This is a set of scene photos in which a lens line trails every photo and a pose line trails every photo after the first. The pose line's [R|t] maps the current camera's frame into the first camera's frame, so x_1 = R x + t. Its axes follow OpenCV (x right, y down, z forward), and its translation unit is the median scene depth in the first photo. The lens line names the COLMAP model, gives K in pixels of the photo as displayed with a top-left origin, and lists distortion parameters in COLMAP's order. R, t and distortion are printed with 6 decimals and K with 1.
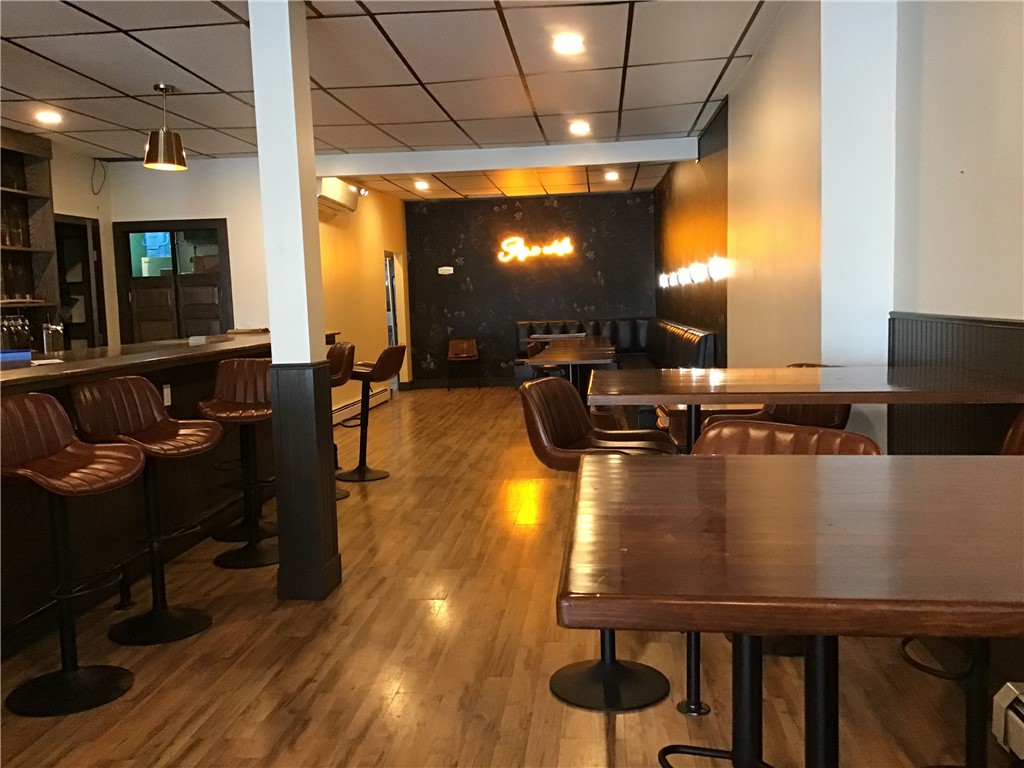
lens RADIAL K [[928.6, 0, 521.4], [0, 928.6, 379.0], [0, 0, 1]] dist [0.074726, -0.094620]
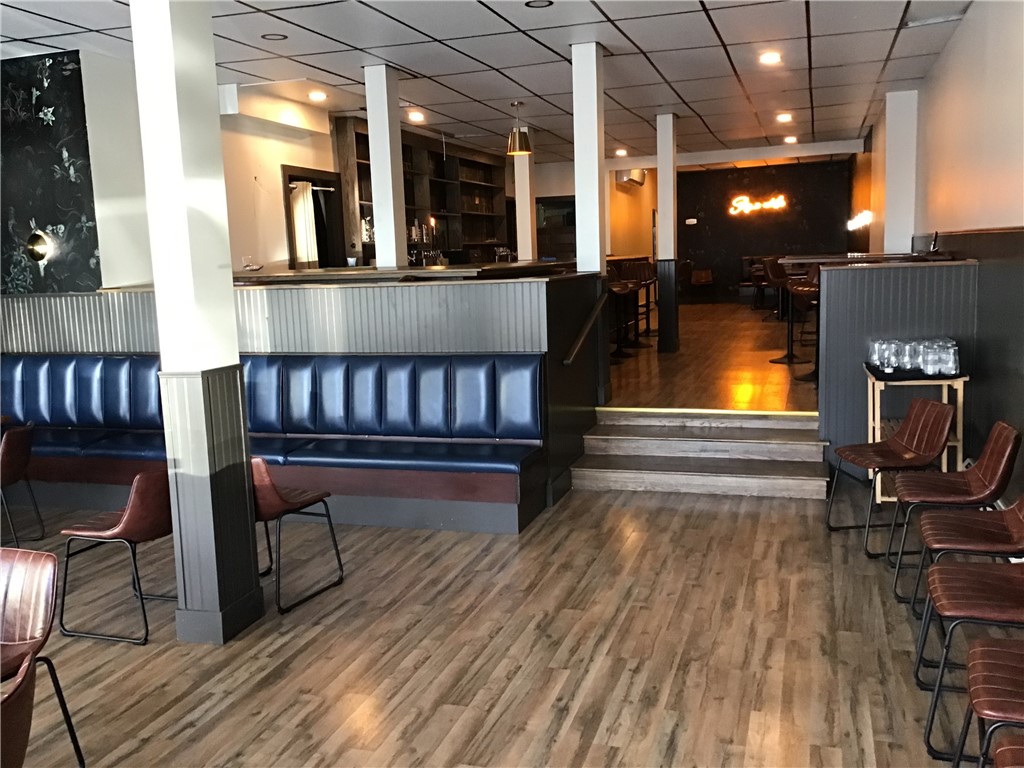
lens RADIAL K [[928.6, 0, 515.0], [0, 928.6, 383.7], [0, 0, 1]] dist [0.074726, -0.094620]
pose [[0.974959, 0.026487, -0.220801, -0.037318], [-0.013899, 0.998198, 0.058374, 0.086187], [0.221950, -0.053843, 0.973570, -0.764280]]
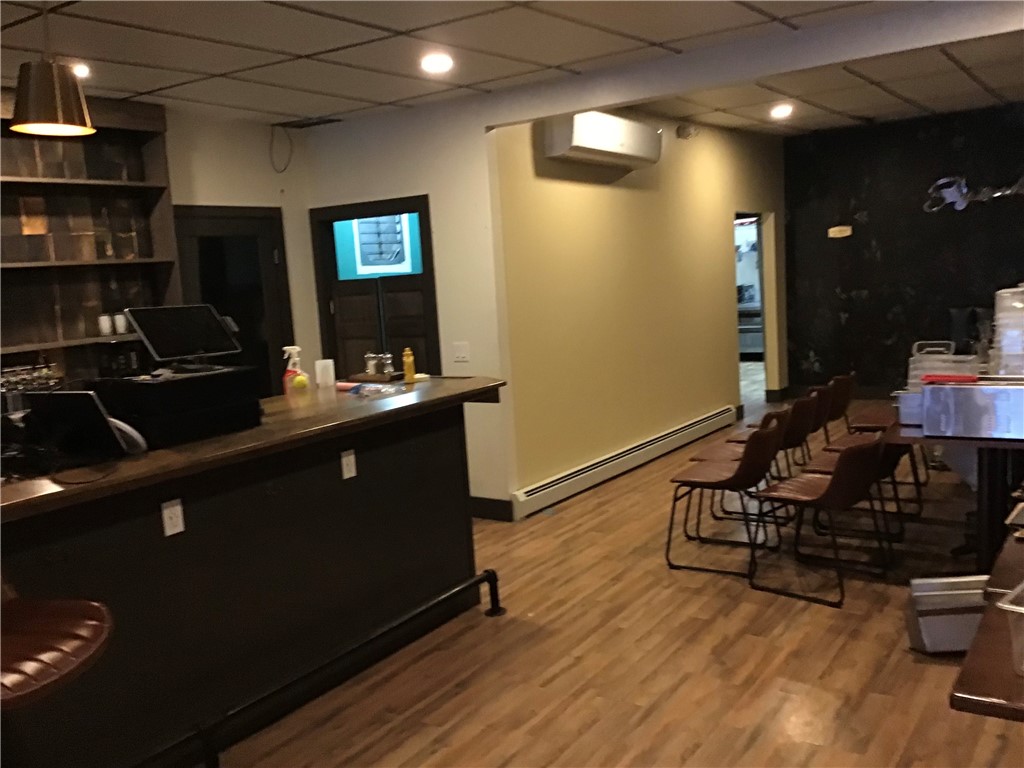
lens RADIAL K [[928.6, 0, 509.2], [0, 928.6, 390.0], [0, 0, 1]] dist [0.074726, -0.094620]
pose [[0.871220, 0.036166, -0.489559, 0.084300], [-0.002868, 0.997640, 0.068596, -0.075856], [0.490885, -0.058358, 0.869268, 0.432134]]
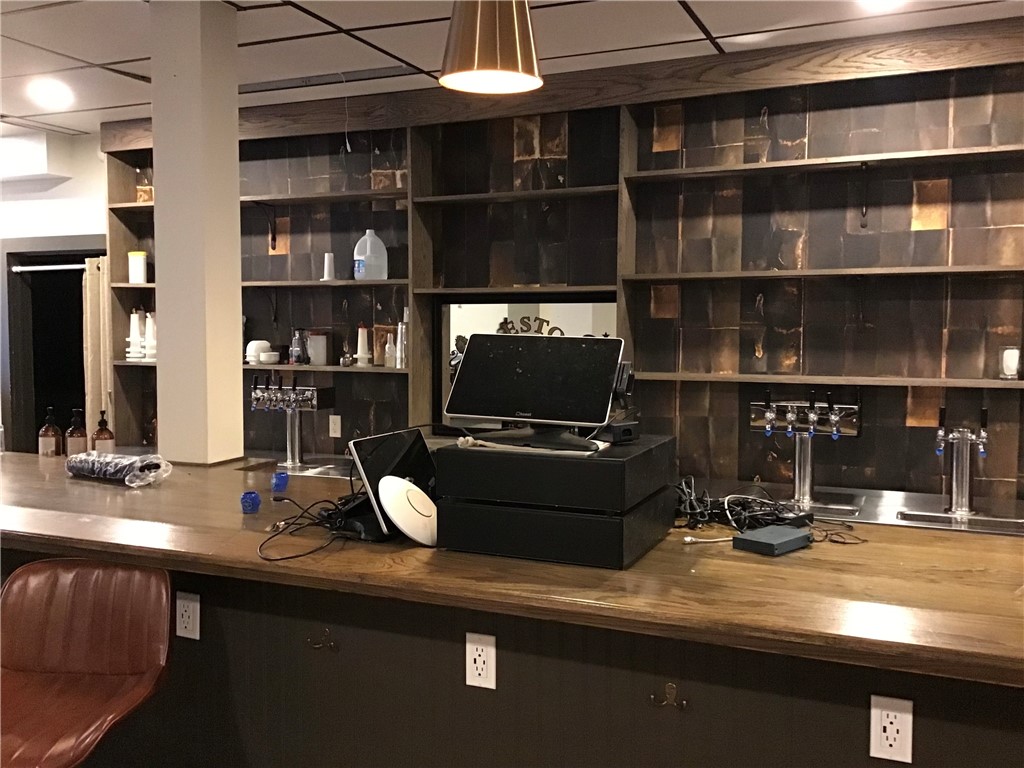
lens RADIAL K [[928.6, 0, 511.2], [0, 928.6, 374.1], [0, 0, 1]] dist [0.074726, -0.094620]
pose [[-0.322133, 0.086628, -0.942723, 0.004964], [-0.074265, 0.990423, 0.116388, -0.102516], [0.943777, 0.107503, -0.312614, 0.769693]]
